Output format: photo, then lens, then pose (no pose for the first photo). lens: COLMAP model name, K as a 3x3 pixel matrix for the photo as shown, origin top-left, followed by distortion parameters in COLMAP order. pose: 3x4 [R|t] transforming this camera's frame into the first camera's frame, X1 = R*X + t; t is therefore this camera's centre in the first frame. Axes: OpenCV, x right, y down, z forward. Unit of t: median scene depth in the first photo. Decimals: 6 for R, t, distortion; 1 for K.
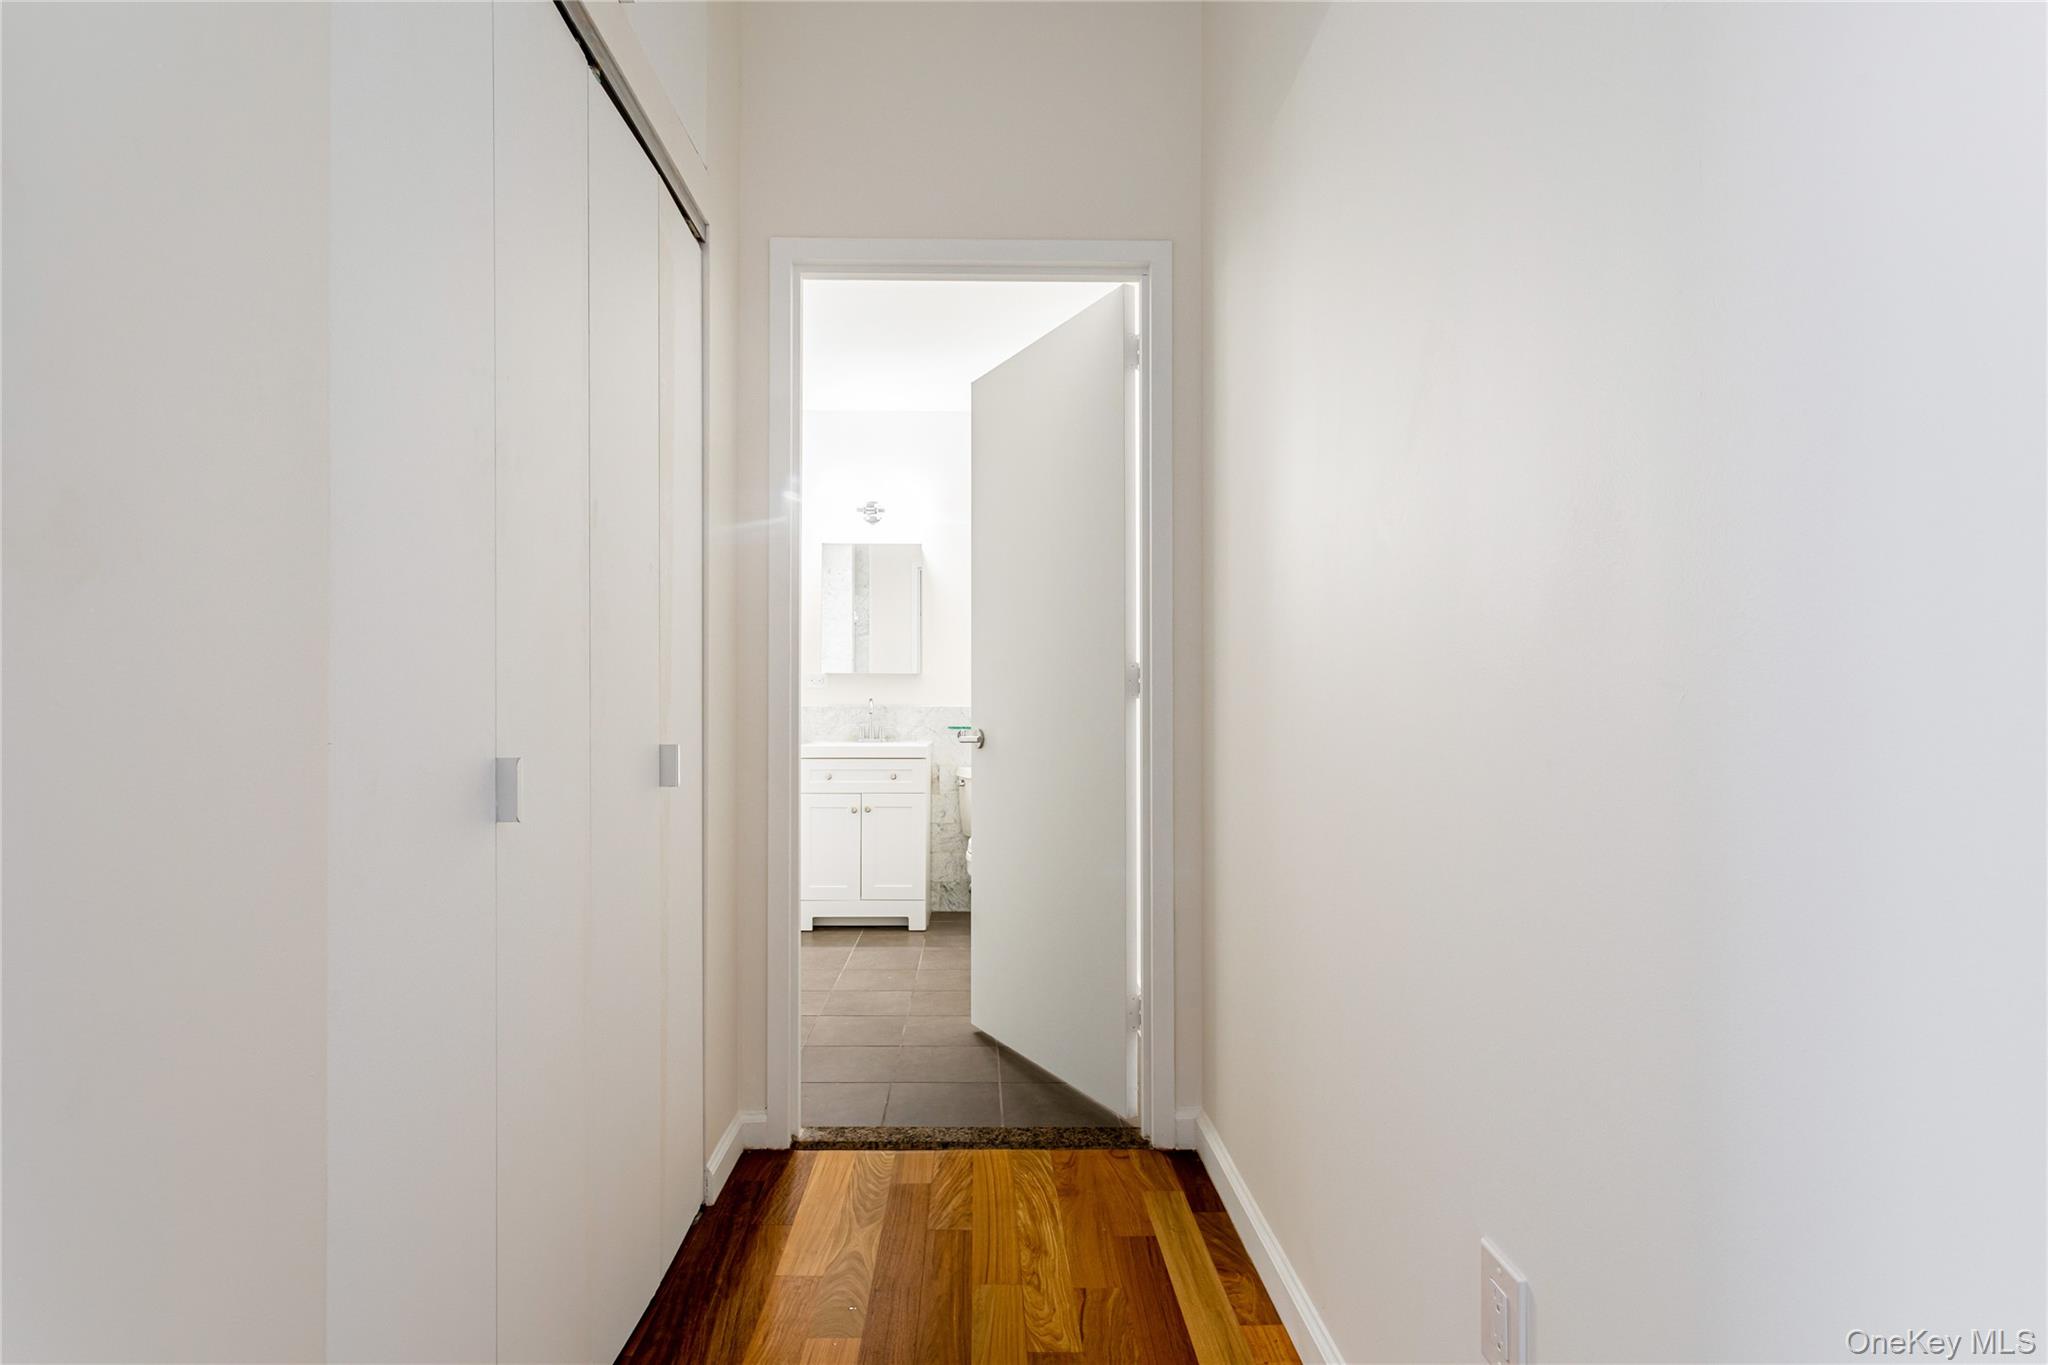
lens RADIAL K [[999.2, 0, 964.8], [0, 999.2, 697.3], [0, 0, 1]] dist [0.001495, 0.004847]
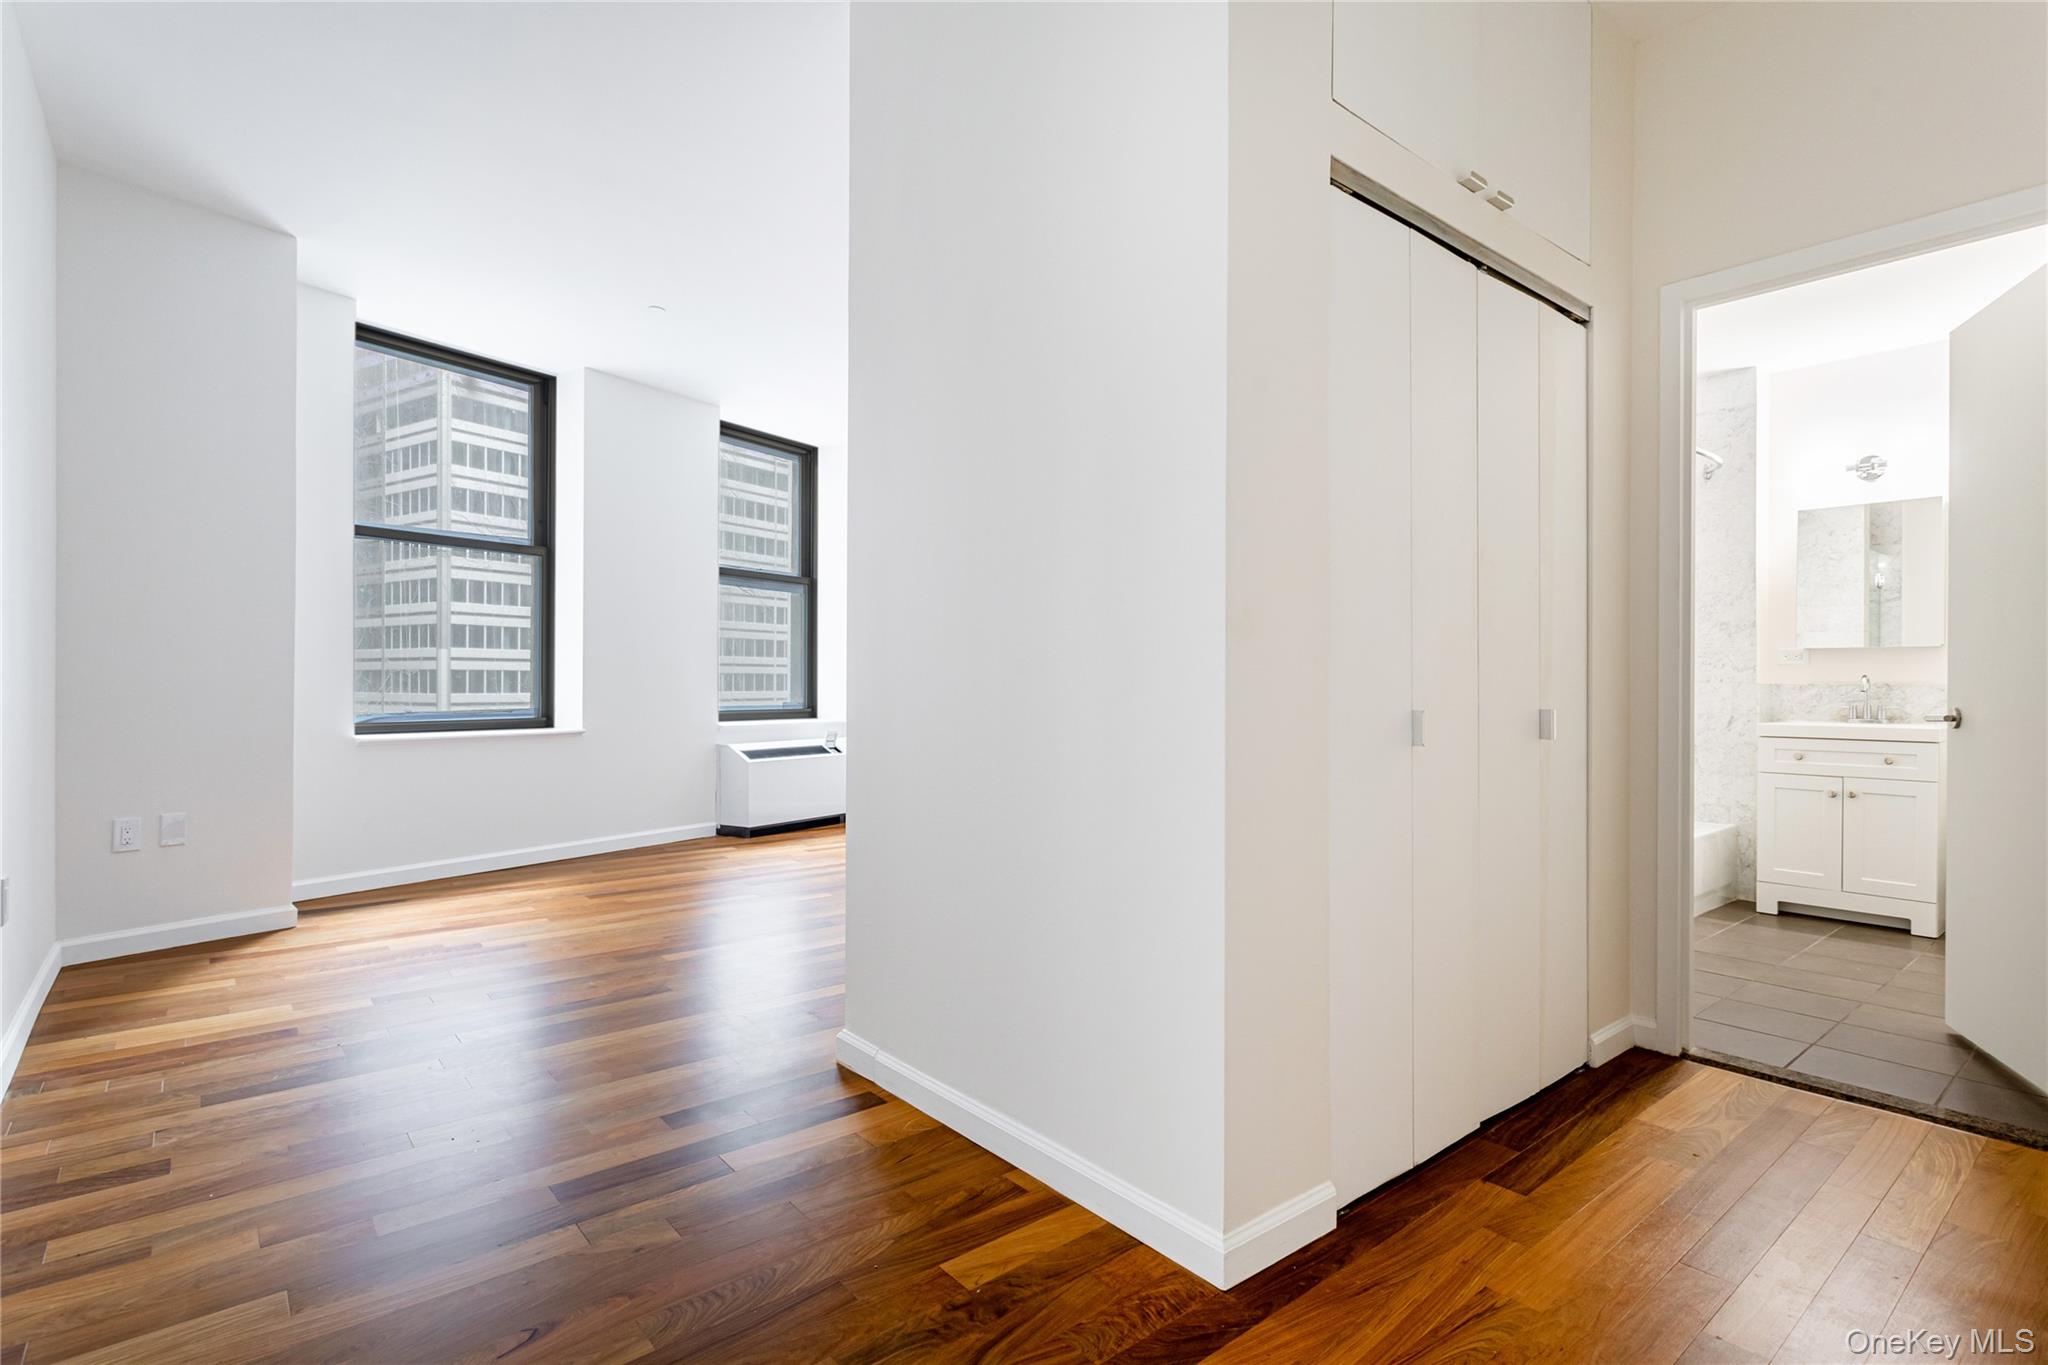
lens RADIAL K [[999.2, 0, 1027.1], [0, 999.2, 684.0], [0, 0, 1]] dist [0.001495, 0.004847]
pose [[0.644296, 0.000706, -0.764776, 0.121467], [0.005668, 0.999968, 0.005698, -0.000022], [0.764756, -0.008006, 0.644271, -0.180587]]
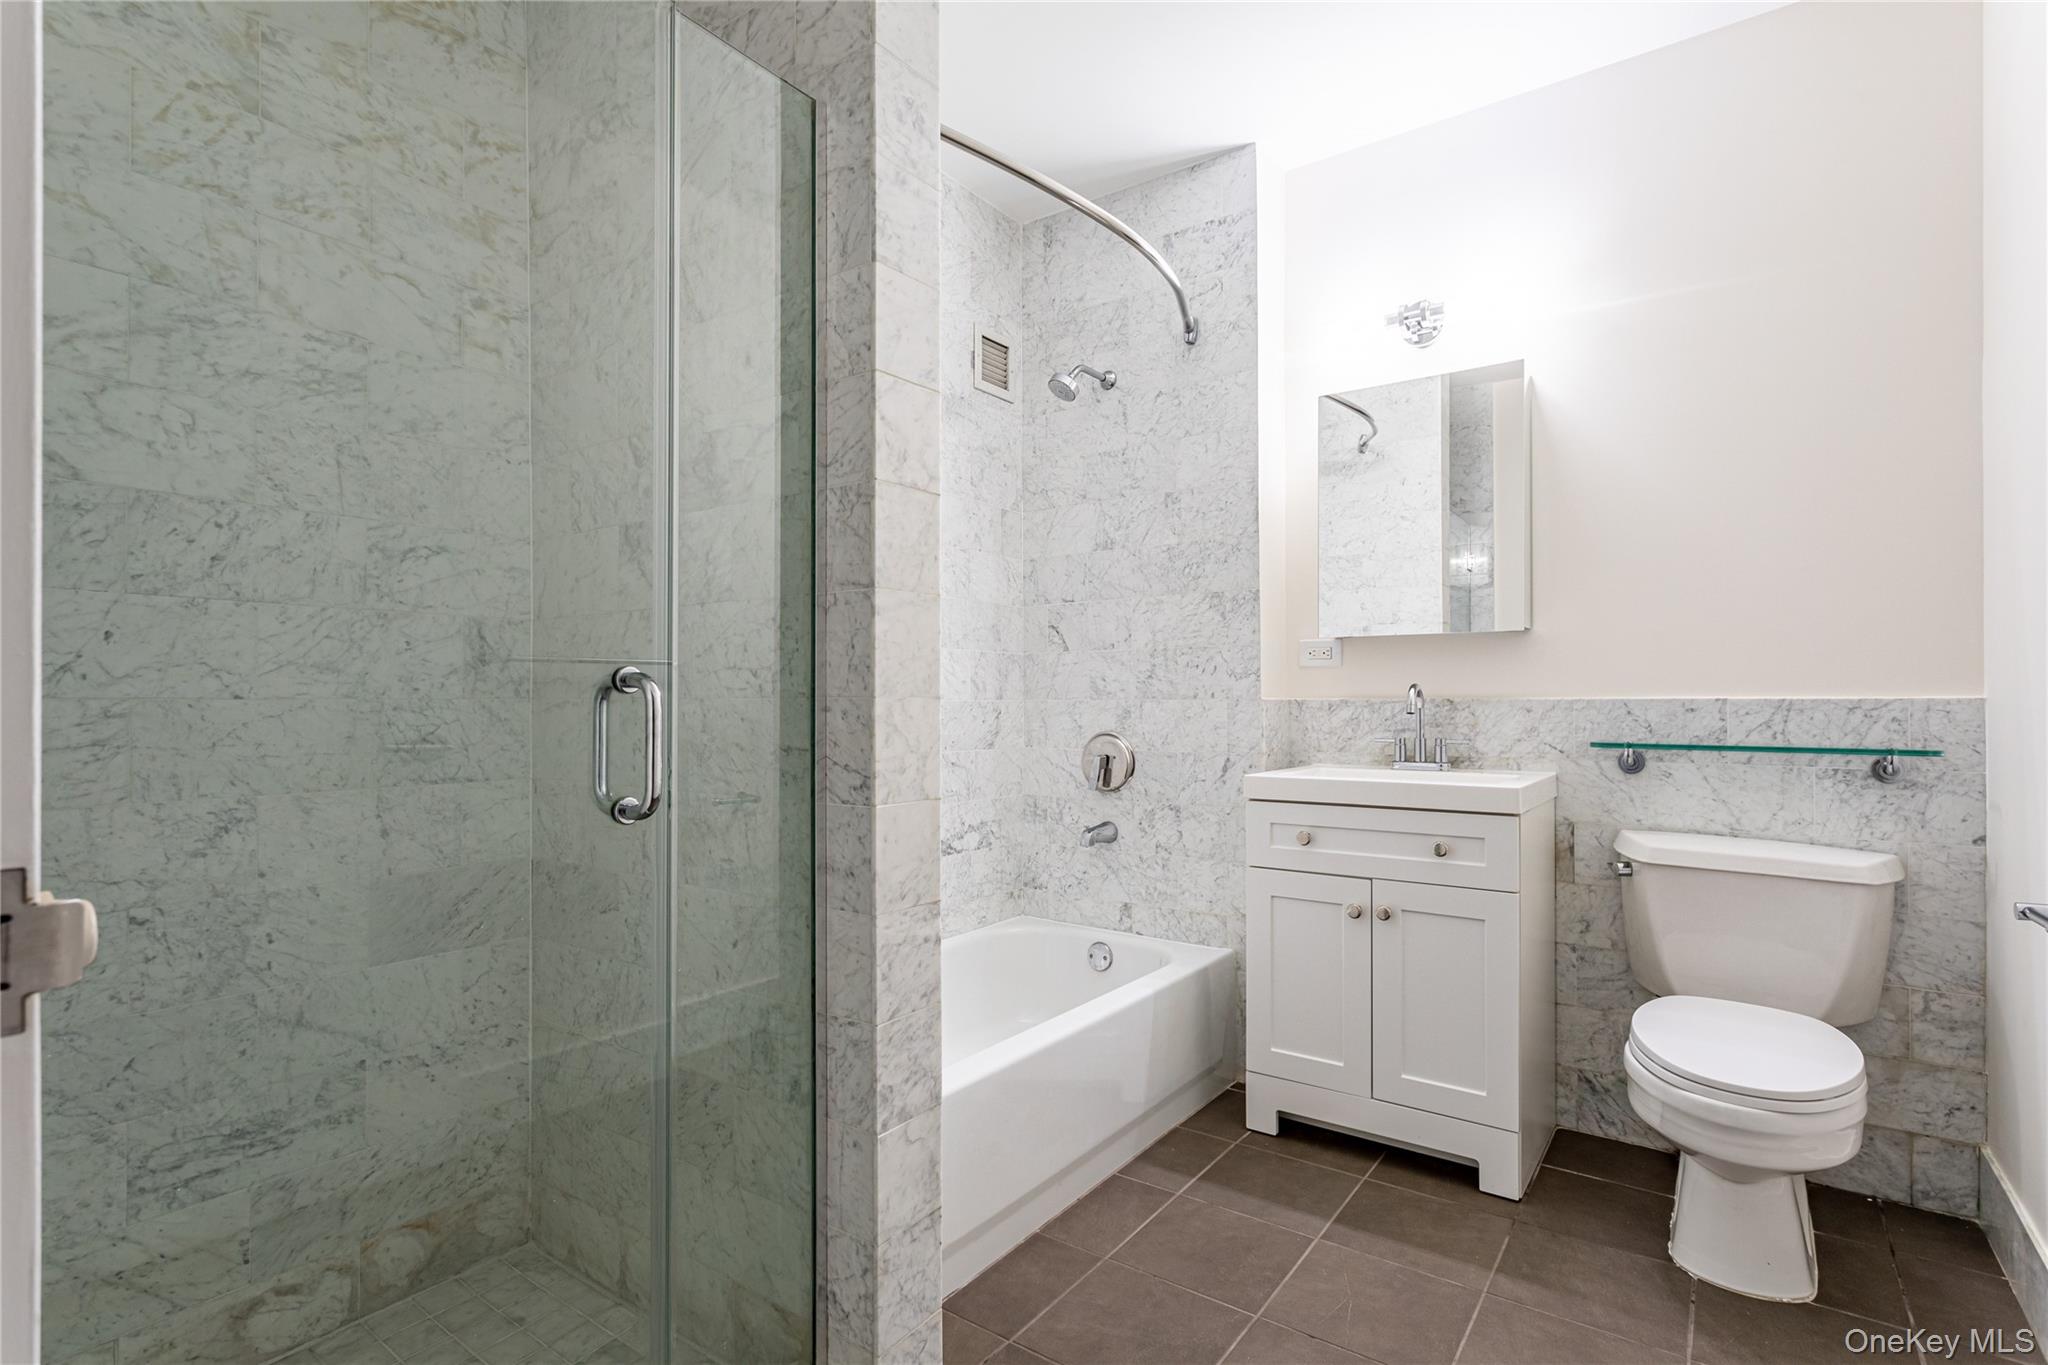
lens RADIAL K [[999.2, 0, 1035.8], [0, 999.2, 690.7], [0, 0, 1]] dist [0.001495, 0.004847]
pose [[0.820973, -0.009689, -0.570885, 0.040742], [0.010342, 0.999944, -0.002099, 0.003976], [0.570874, -0.004181, 0.821027, 0.514957]]
